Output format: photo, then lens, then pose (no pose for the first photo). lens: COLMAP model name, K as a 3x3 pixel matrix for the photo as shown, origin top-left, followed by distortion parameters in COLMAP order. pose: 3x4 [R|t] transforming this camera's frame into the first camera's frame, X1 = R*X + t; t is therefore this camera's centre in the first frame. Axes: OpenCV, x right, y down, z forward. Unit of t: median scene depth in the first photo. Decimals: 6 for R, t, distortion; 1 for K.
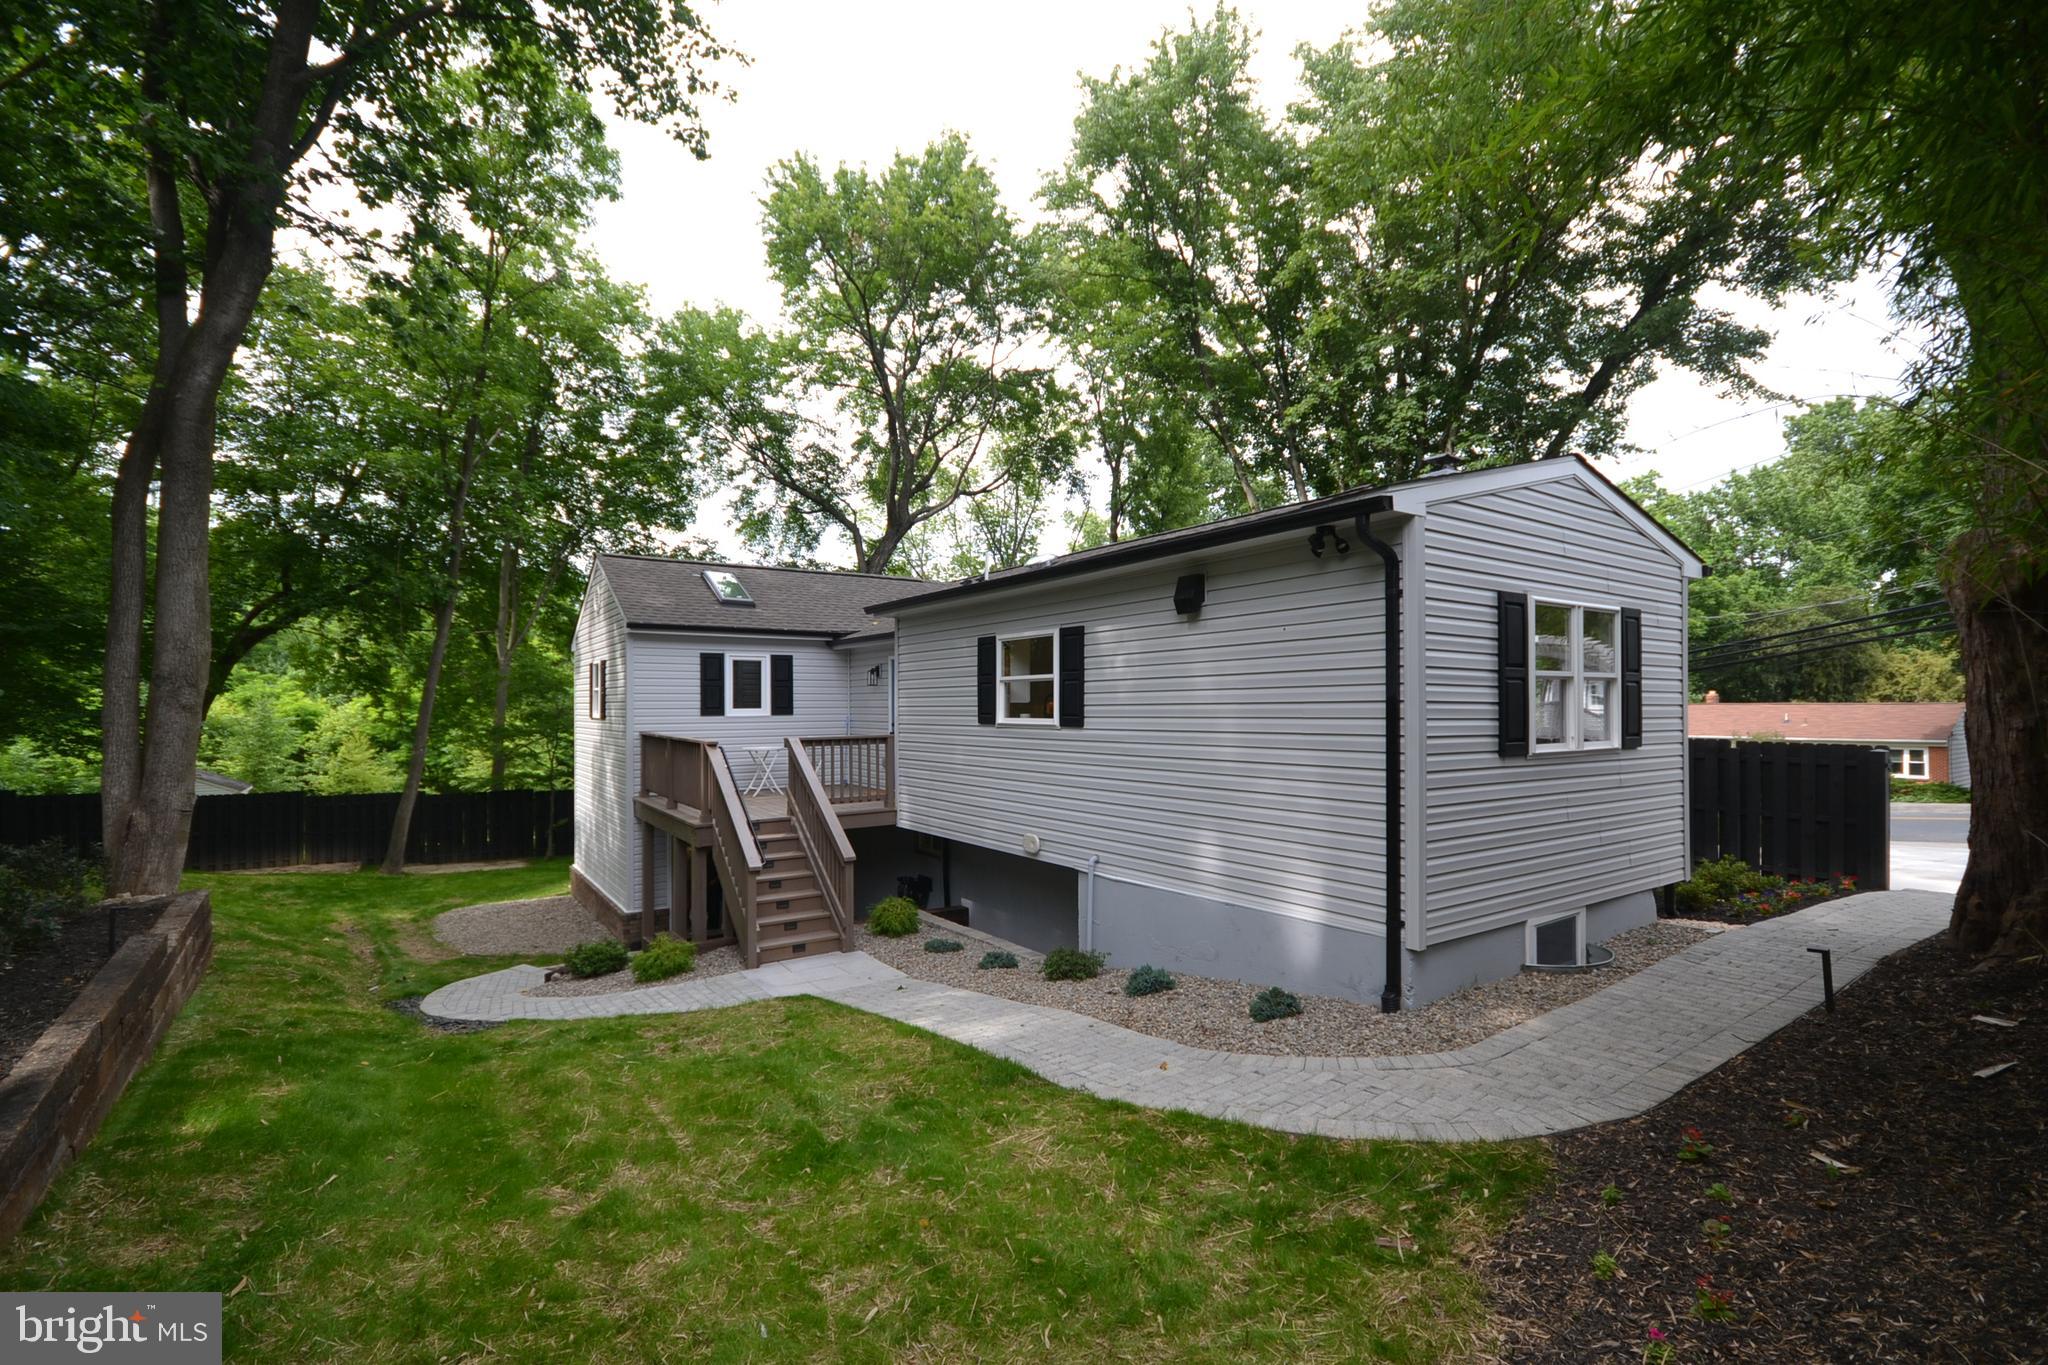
lens RADIAL K [[904.0, 0, 1032.8], [0, 904.0, 697.9], [0, 0, 1]] dist [0.003695, -0.006977]
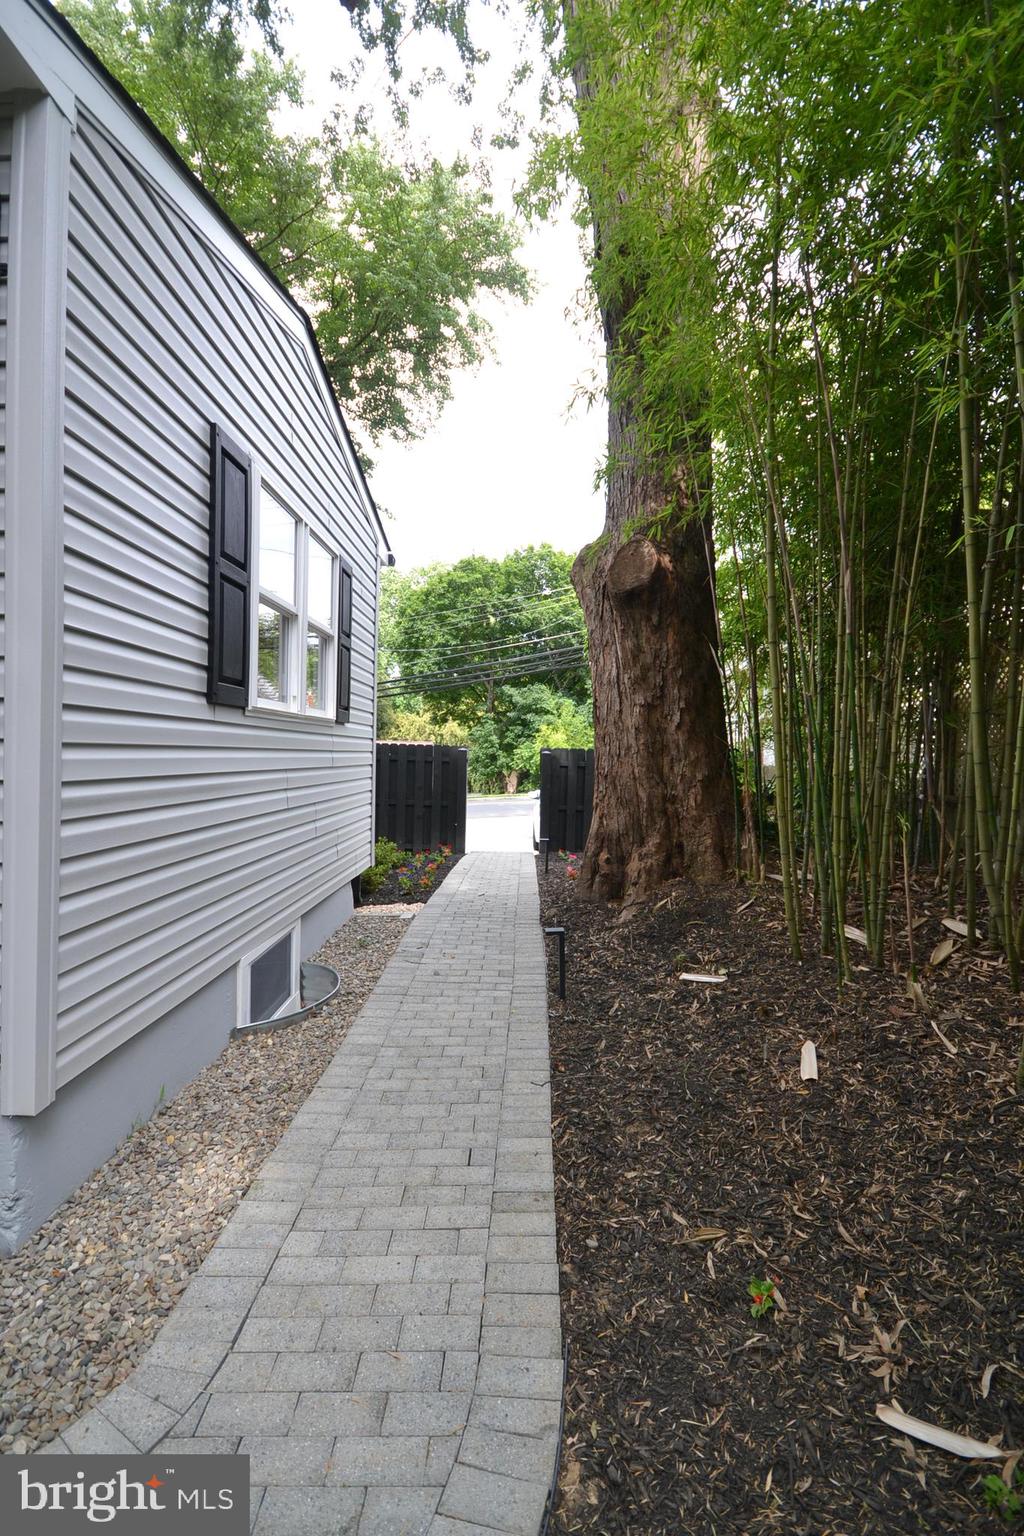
lens RADIAL K [[678.0, 0, 517.4], [0, 678.0, 761.8], [0, 0, 1]] dist [0.003695, -0.006977]
pose [[0.579071, 0.000452, 0.815277, 0.236417], [-0.029091, 0.999374, 0.020108, 0.077733], [-0.814758, -0.035361, 0.578722, 0.503009]]
